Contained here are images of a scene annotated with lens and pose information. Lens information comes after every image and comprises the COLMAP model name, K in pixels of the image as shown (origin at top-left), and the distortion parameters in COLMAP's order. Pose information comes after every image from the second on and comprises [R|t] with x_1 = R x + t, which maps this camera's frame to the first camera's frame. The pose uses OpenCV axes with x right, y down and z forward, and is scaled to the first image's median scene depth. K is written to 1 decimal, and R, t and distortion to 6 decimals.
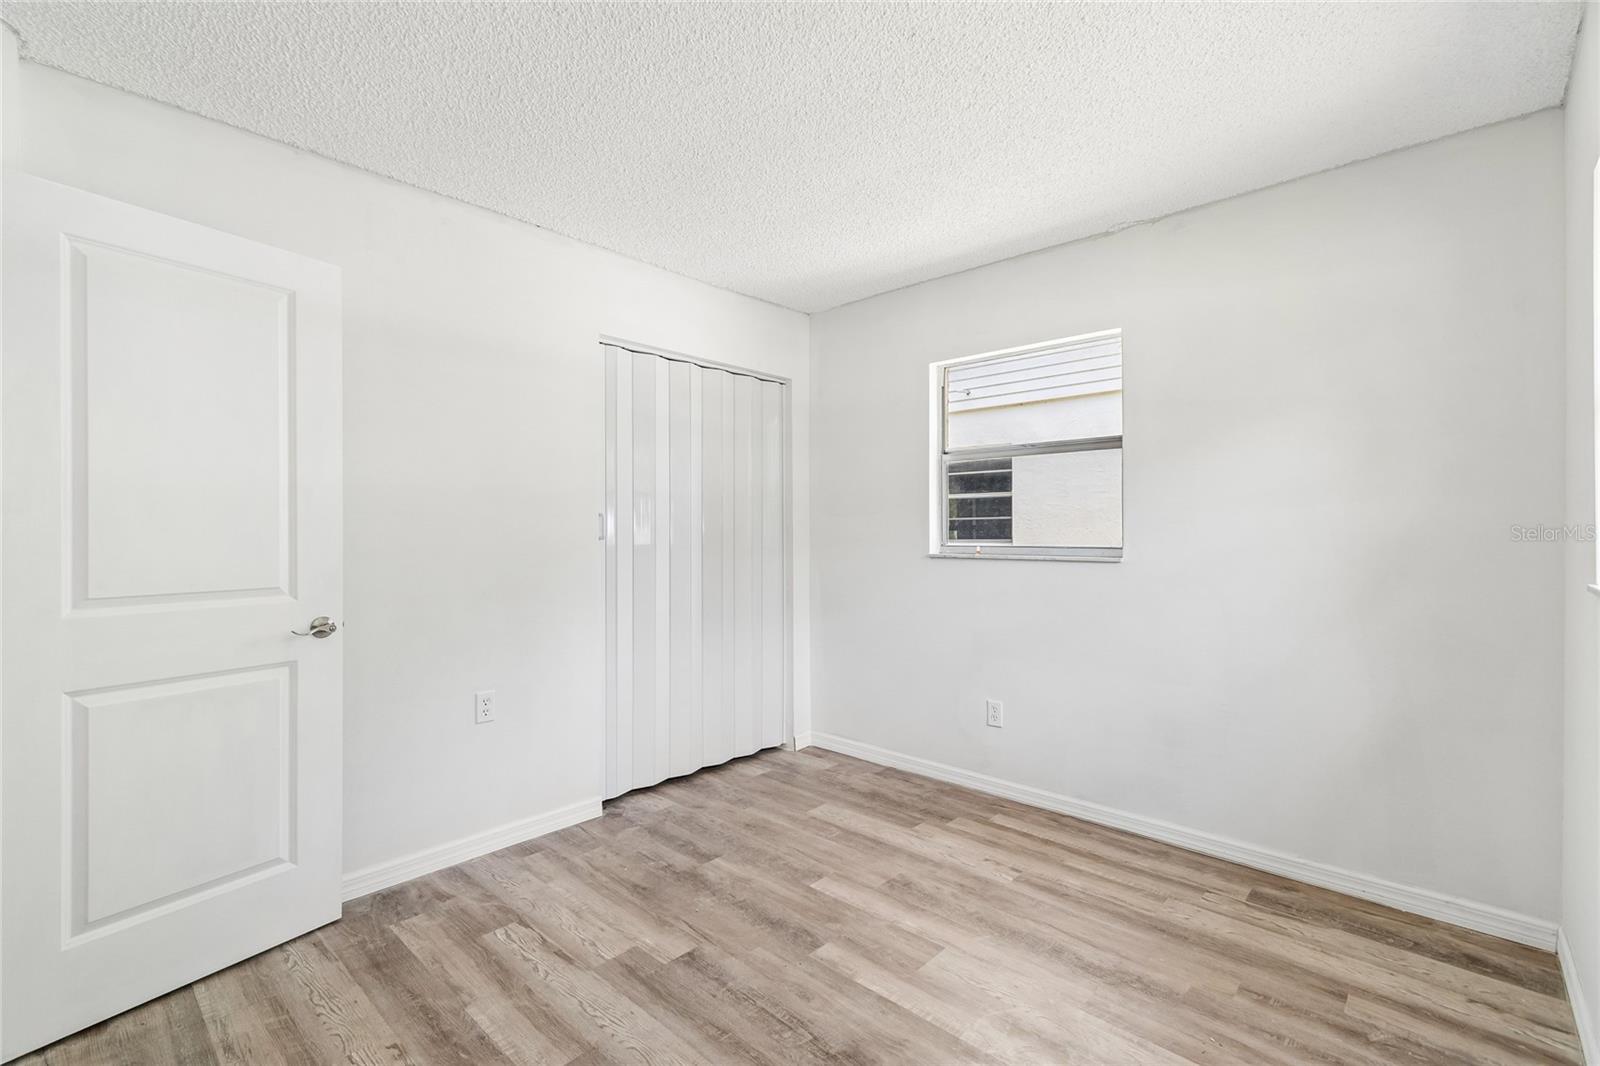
lens RADIAL K [[696.0, 0, 787.6], [0, 696.0, 533.8], [0, 0, 1]] dist [-0.000460, -0.000507]
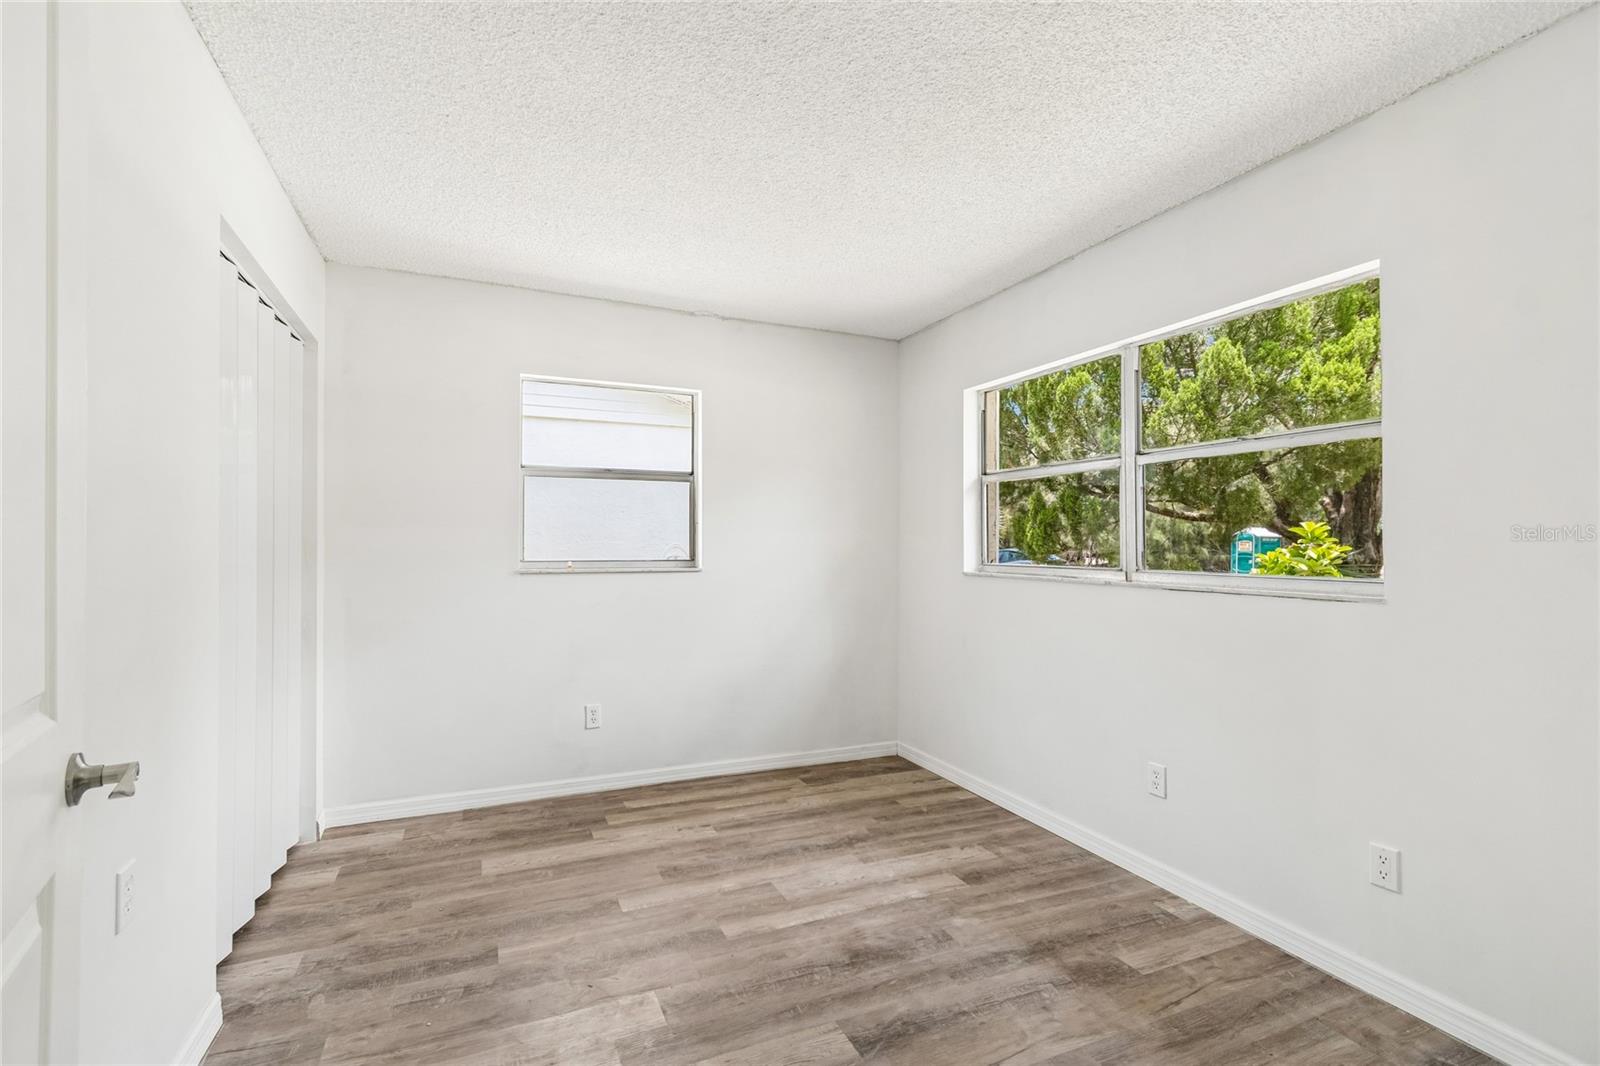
lens RADIAL K [[702.2, 0, 770.1], [0, 702.2, 542.8], [0, 0, 1]] dist [0.001208, -0.000046]
pose [[0.414883, 0.006738, 0.909850, -0.743635], [0.000206, 0.999972, -0.007499, -0.001959], [-0.909875, 0.003299, 0.414870, 0.386131]]
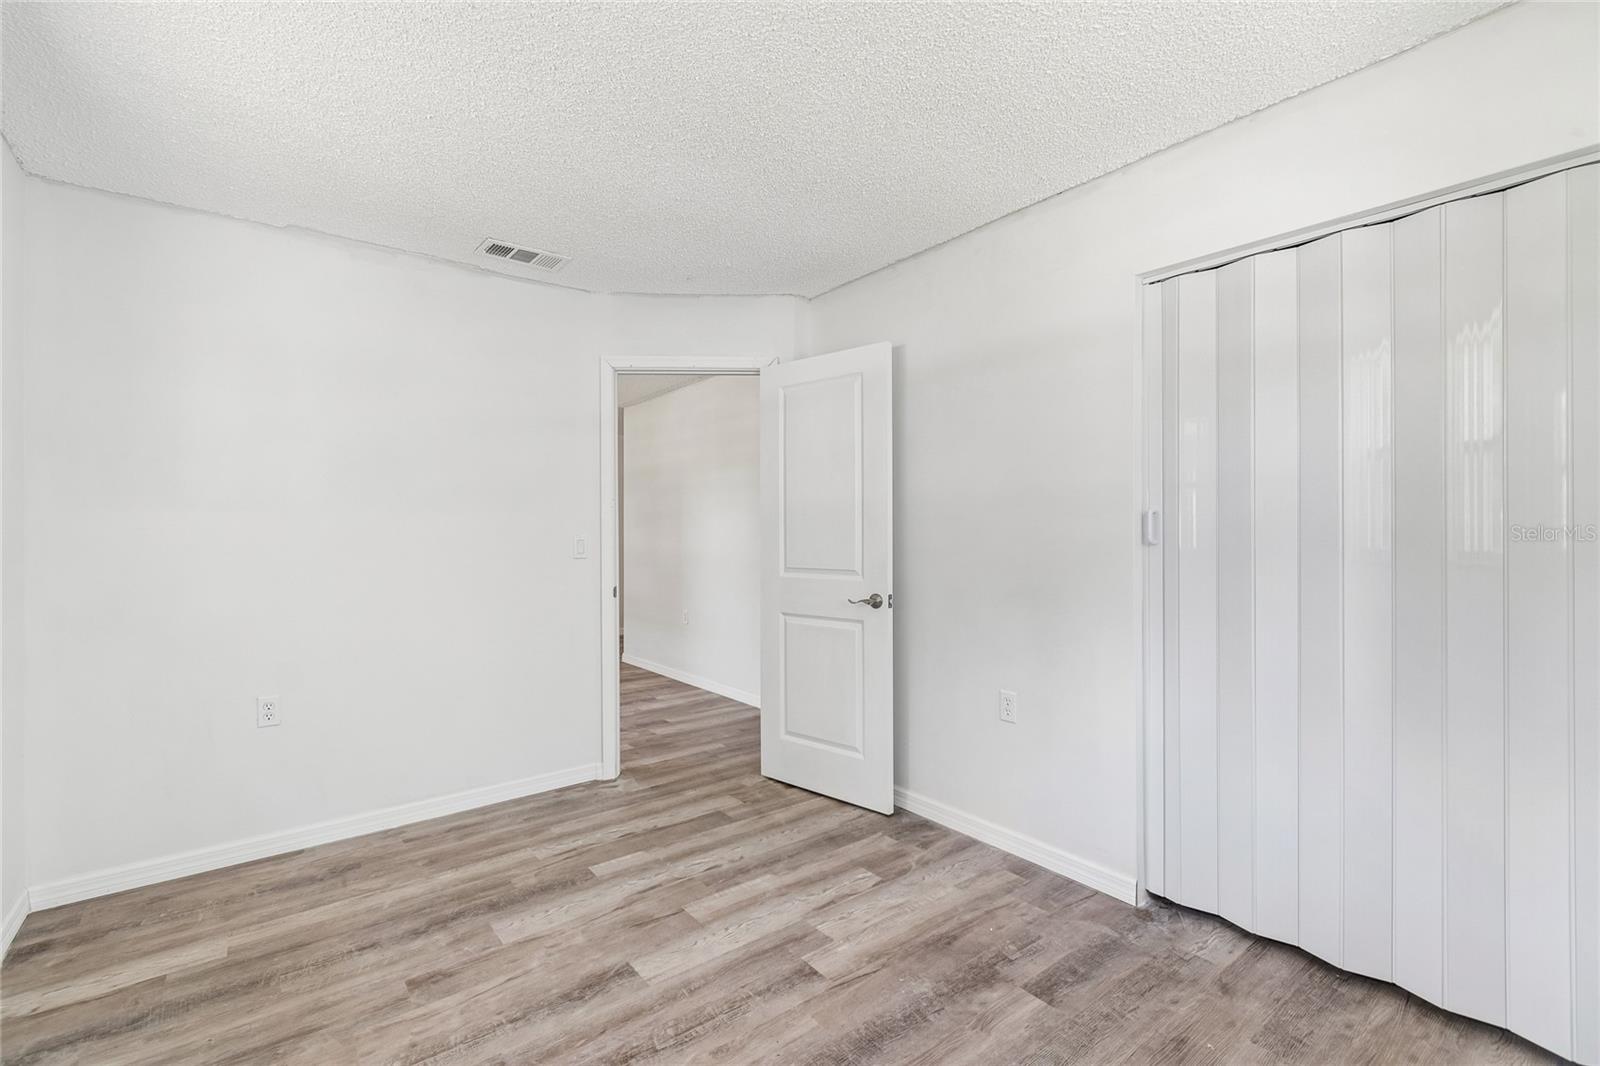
lens RADIAL K [[696.0, 0, 787.6], [0, 696.0, 533.8], [0, 0, 1]] dist [-0.000460, -0.000507]
pose [[-0.152194, 0.004636, -0.988340, 0.651145], [-0.000013, 0.999989, 0.004693, -0.008657], [0.988351, 0.000727, -0.152192, 0.883502]]
